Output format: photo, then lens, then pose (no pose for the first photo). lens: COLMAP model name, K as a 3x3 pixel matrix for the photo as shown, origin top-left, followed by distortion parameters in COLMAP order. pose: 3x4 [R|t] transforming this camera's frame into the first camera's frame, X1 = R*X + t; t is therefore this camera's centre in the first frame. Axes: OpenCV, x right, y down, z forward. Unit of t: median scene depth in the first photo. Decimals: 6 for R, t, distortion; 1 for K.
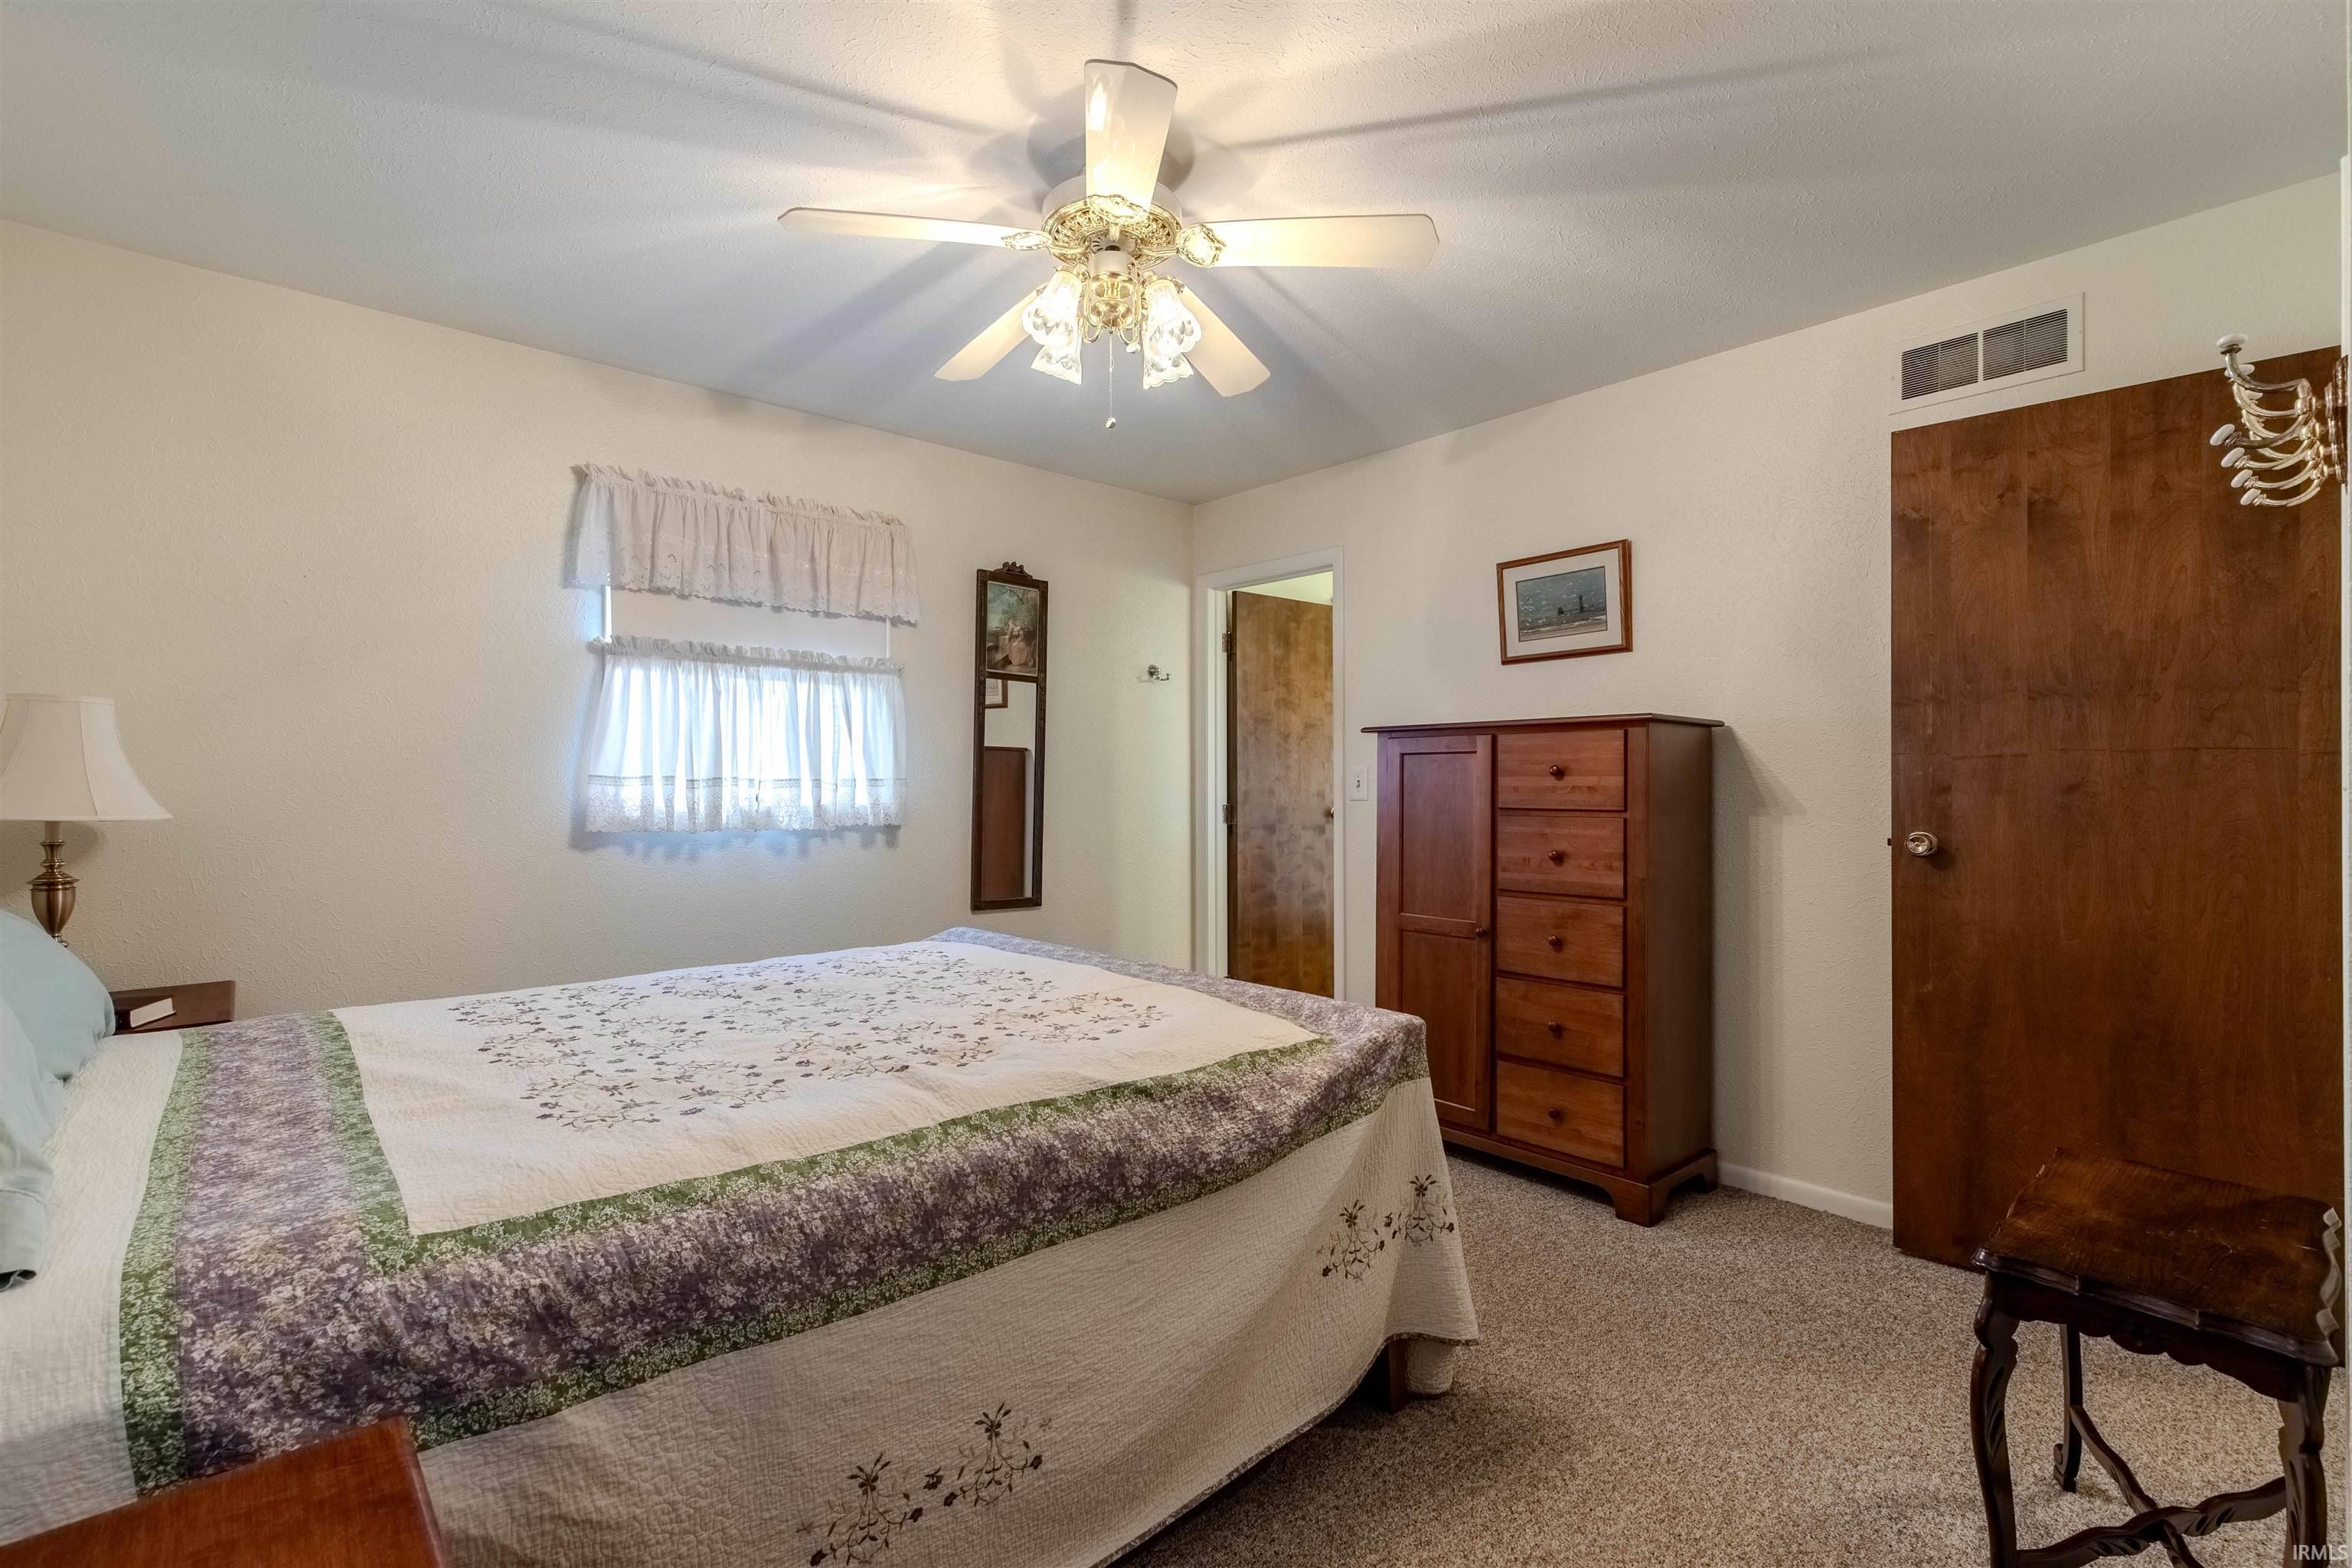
lens RADIAL K [[1063.6, 0, 1171.3], [0, 1063.6, 779.8], [0, 0, 1]] dist [0.007873, -0.002705]
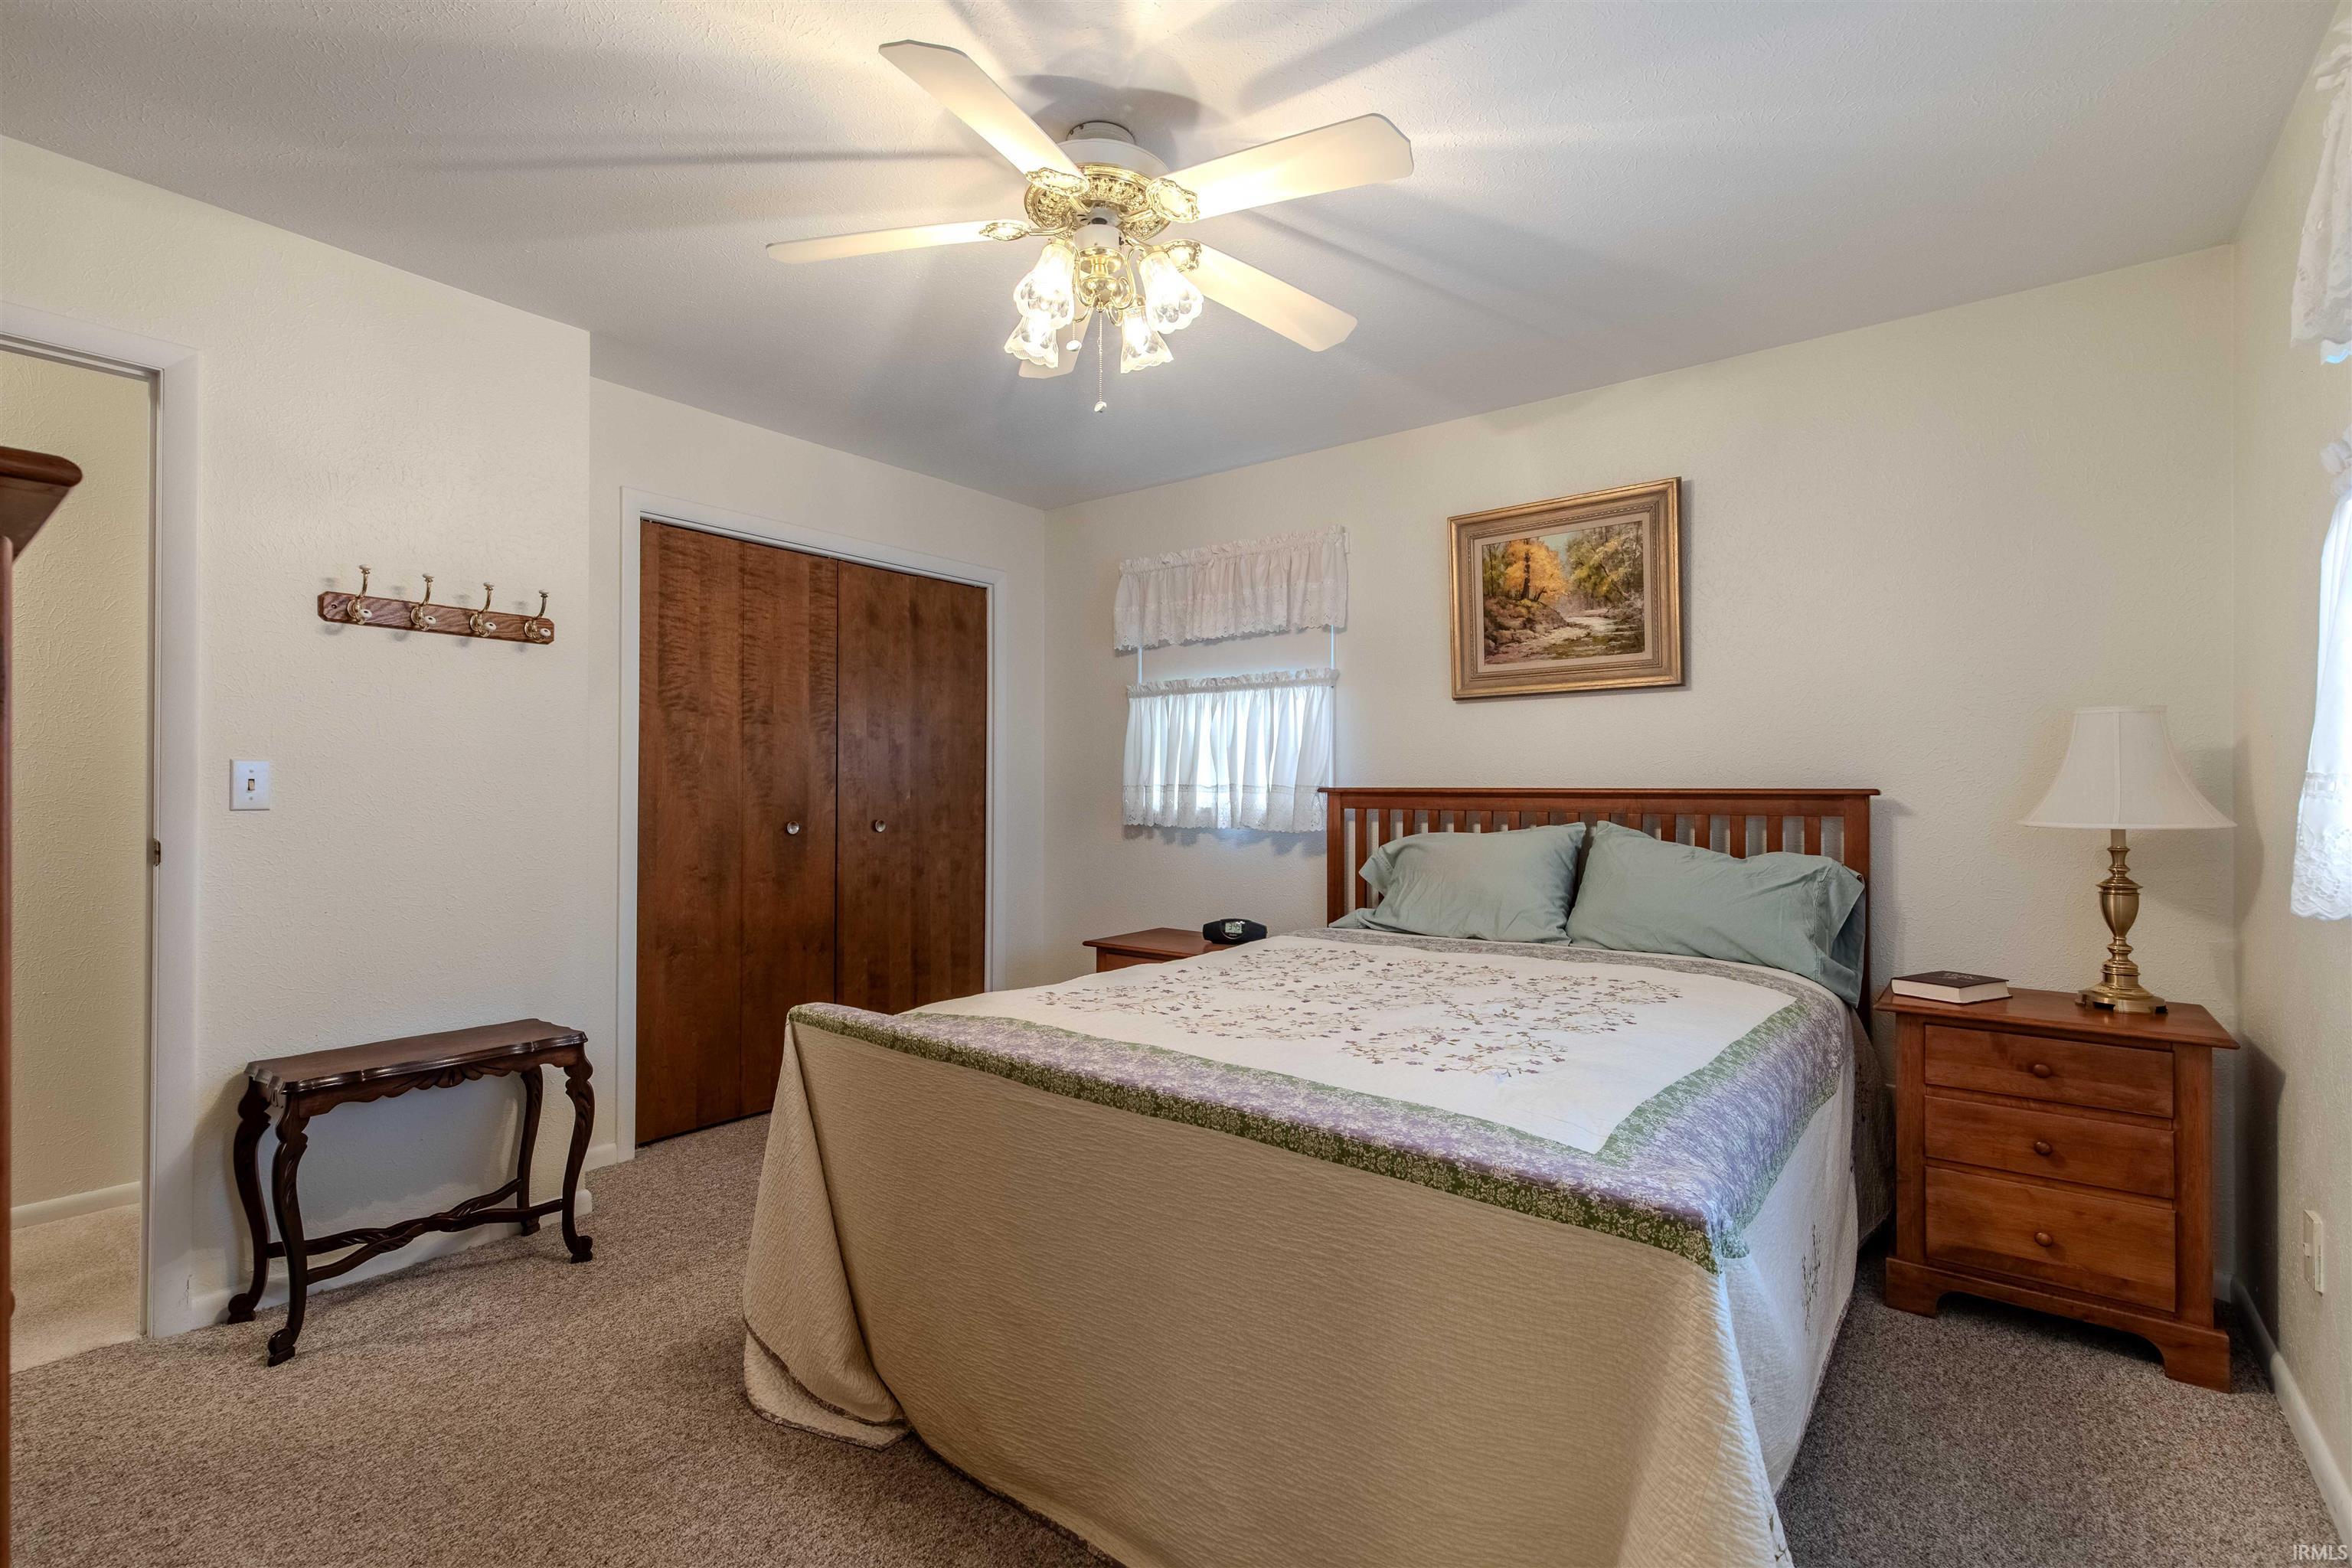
lens RADIAL K [[1063.6, 0, 1164.2], [0, 1063.6, 787.3], [0, 0, 1]] dist [0.007873, -0.002705]
pose [[-0.985399, -0.005357, -0.170179, 0.030380], [-0.004187, 0.999965, -0.007232, 0.007018], [0.170212, -0.006413, -0.985387, 1.300651]]
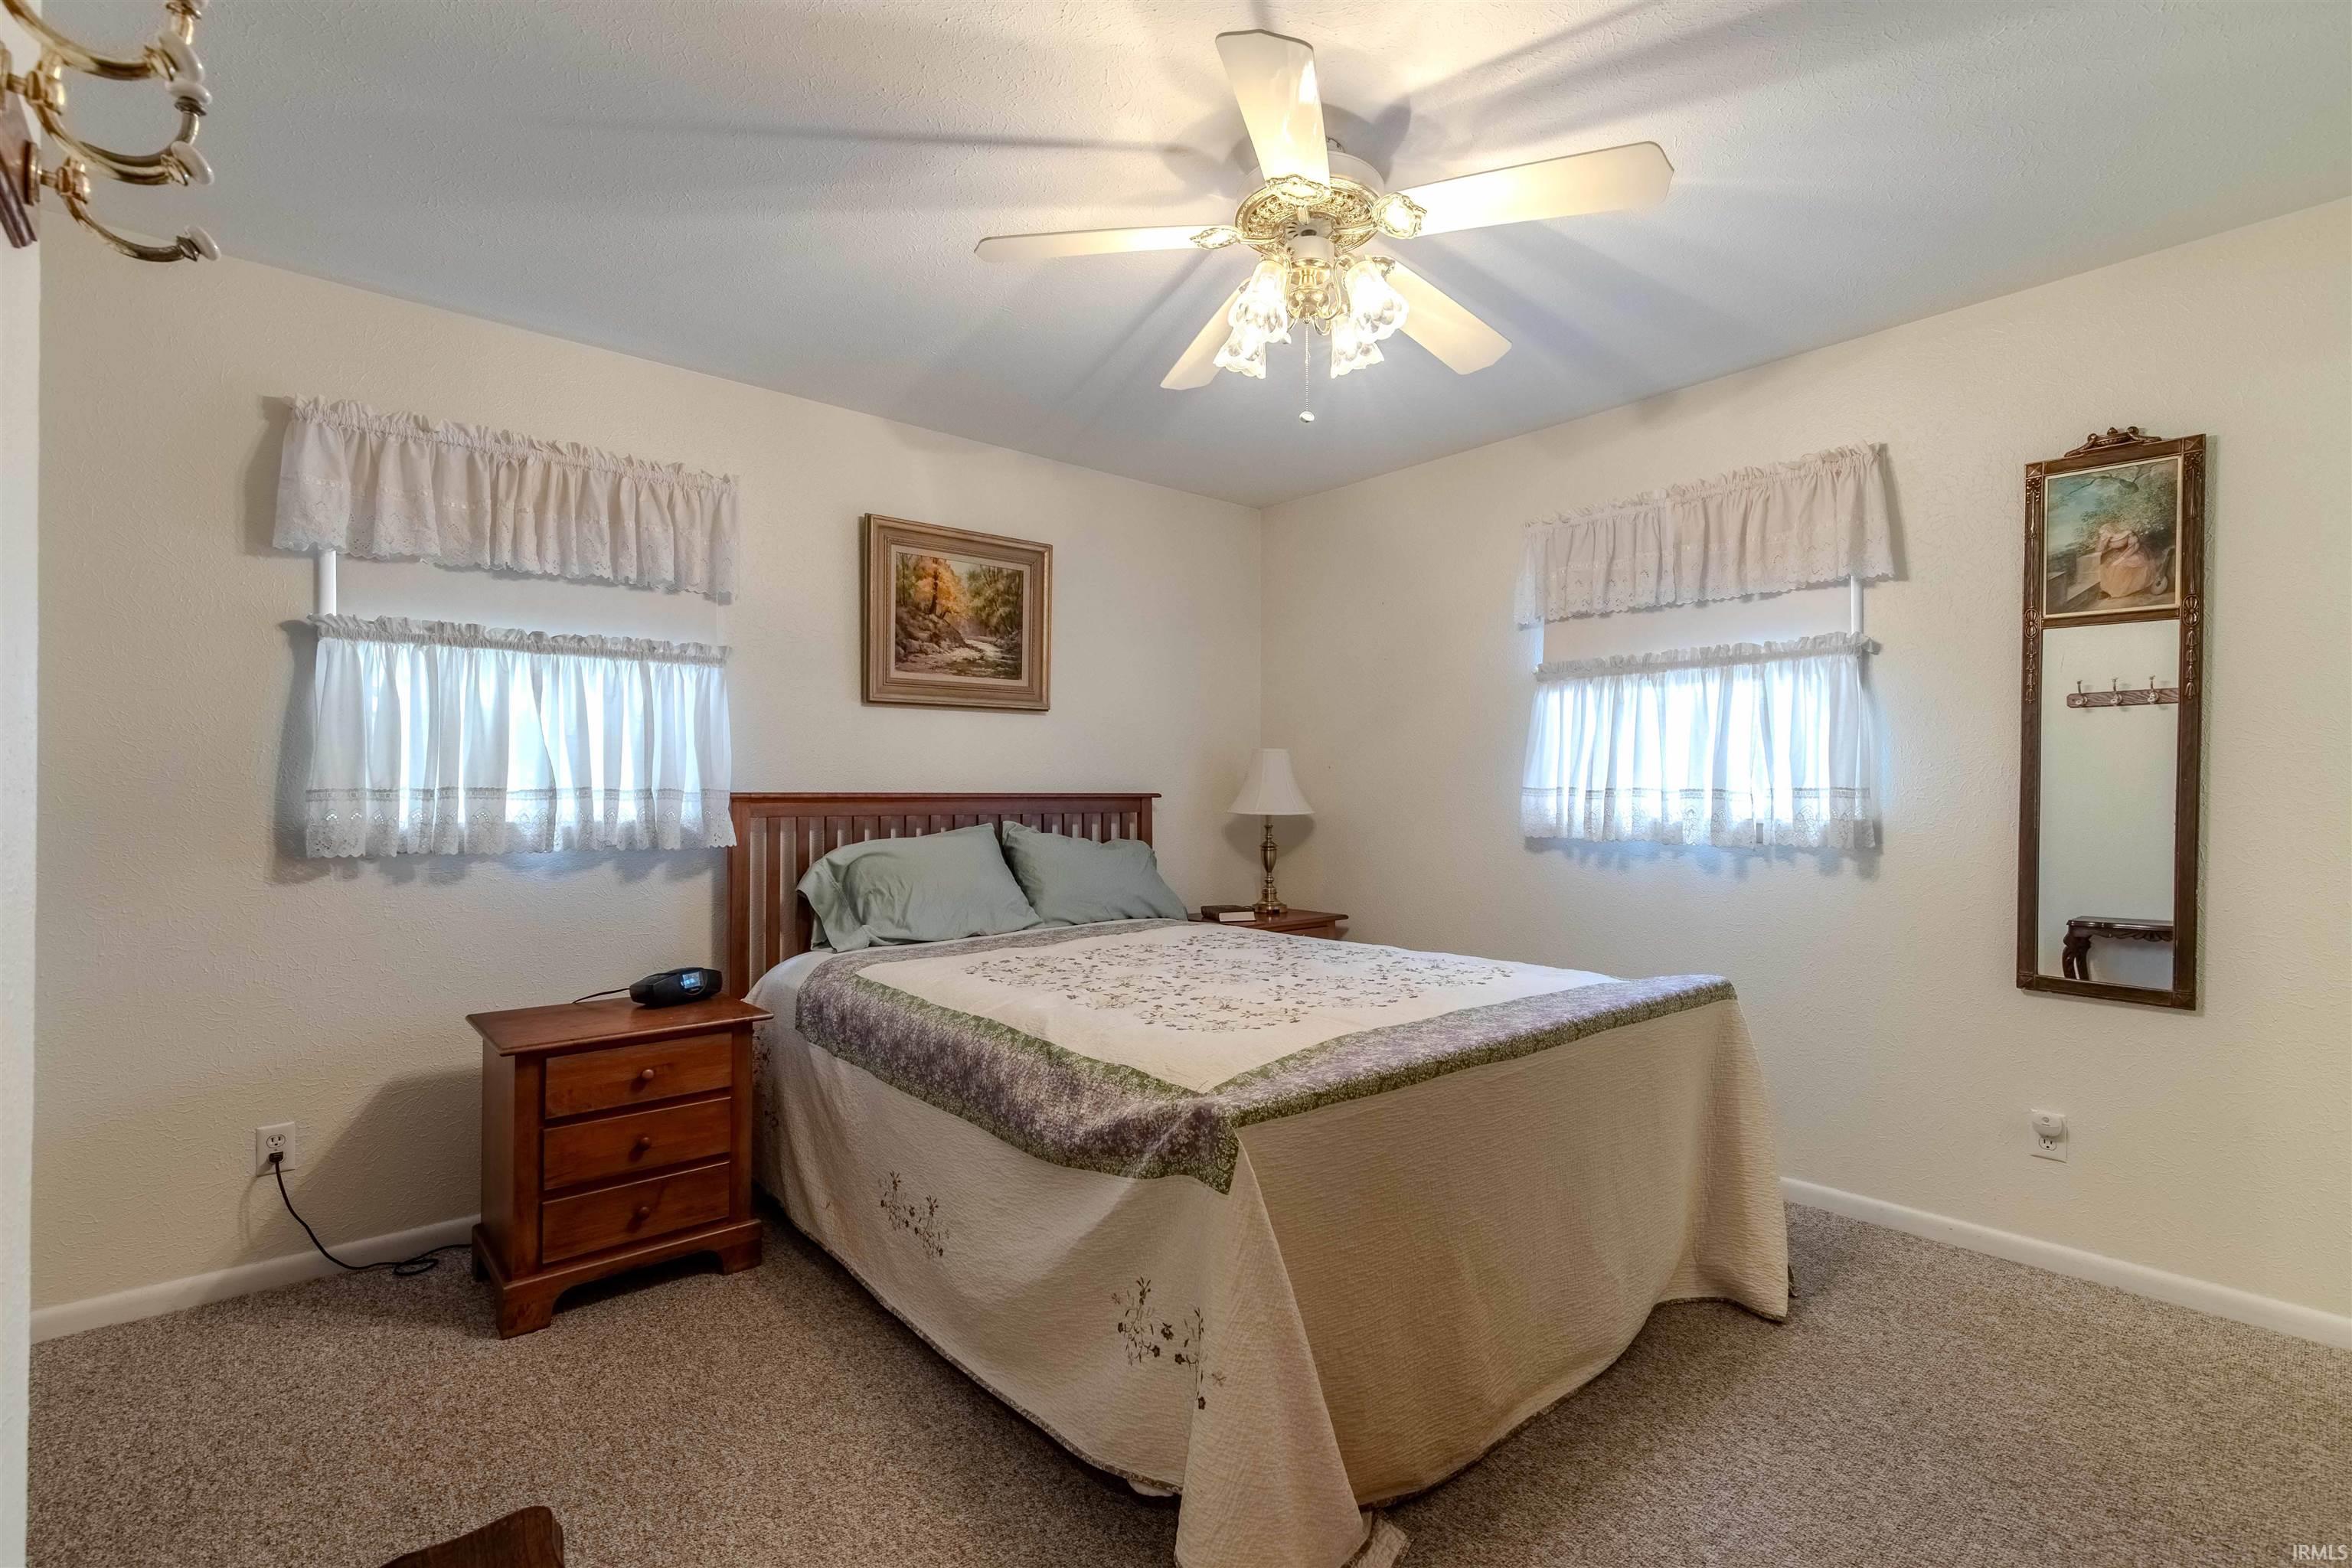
lens RADIAL K [[1063.6, 0, 1158.6], [0, 1063.6, 787.3], [0, 0, 1]] dist [0.007873, -0.002705]
pose [[-0.029562, -0.008037, -0.999531, 0.600489], [0.004558, 0.999956, -0.008175, 0.003197], [0.999553, -0.004797, -0.029524, 0.600209]]
